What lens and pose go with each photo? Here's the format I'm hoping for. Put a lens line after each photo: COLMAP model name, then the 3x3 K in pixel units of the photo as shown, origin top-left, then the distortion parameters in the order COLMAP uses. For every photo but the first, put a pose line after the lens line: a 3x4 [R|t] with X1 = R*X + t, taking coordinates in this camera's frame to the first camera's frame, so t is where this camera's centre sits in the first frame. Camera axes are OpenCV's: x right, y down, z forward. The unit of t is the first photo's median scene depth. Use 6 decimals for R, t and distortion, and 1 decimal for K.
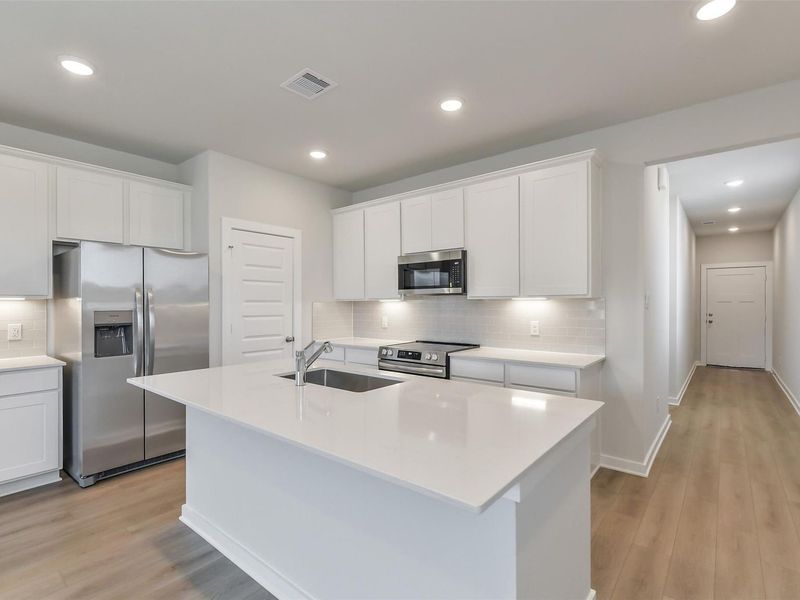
lens RADIAL K [[394.0, 0, 400.0], [0, 394.0, 300.0], [0, 0, 1]] dist [0.000089, -0.000109]
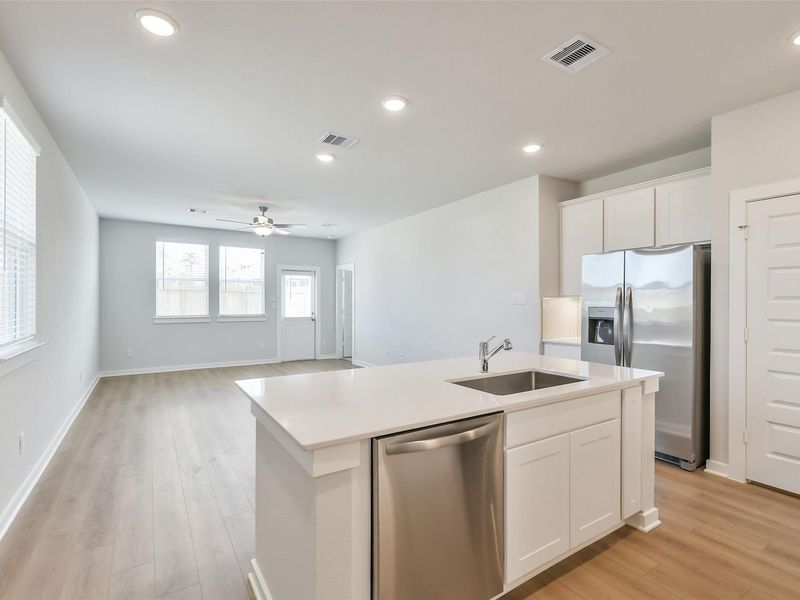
lens RADIAL K [[394.0, 0, 400.0], [0, 394.0, 300.0], [0, 0, 1]] dist [0.000089, -0.000109]
pose [[-0.302316, -0.002164, -0.953205, 0.470137], [0.004759, 0.999982, -0.003779, 0.005179], [0.953196, -0.005679, -0.302300, 0.572919]]
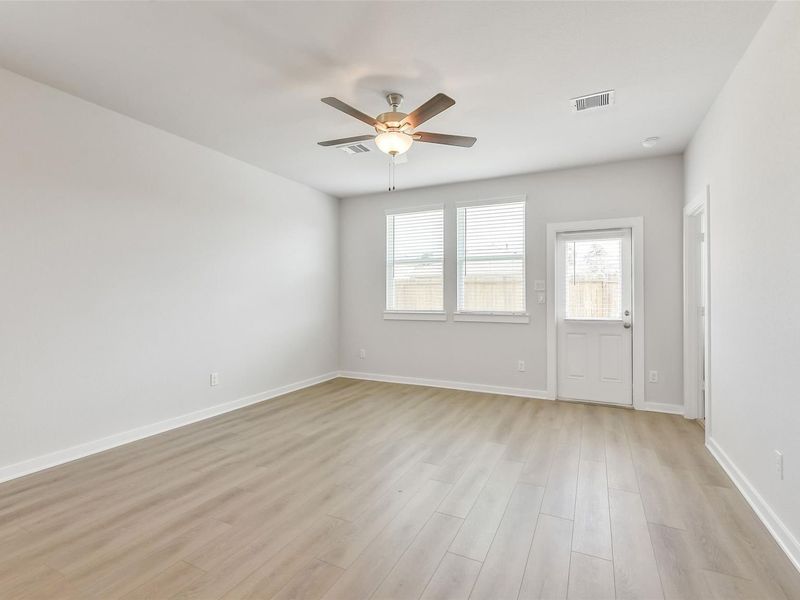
lens RADIAL K [[394.0, 0, 400.0], [0, 394.0, 300.0], [0, 0, 1]] dist [0.000089, -0.000109]
pose [[-0.973836, 0.002677, -0.227237, -0.635025], [0.002507, 0.999996, 0.001037, 0.029487], [0.227239, 0.000440, -0.973839, 0.360370]]
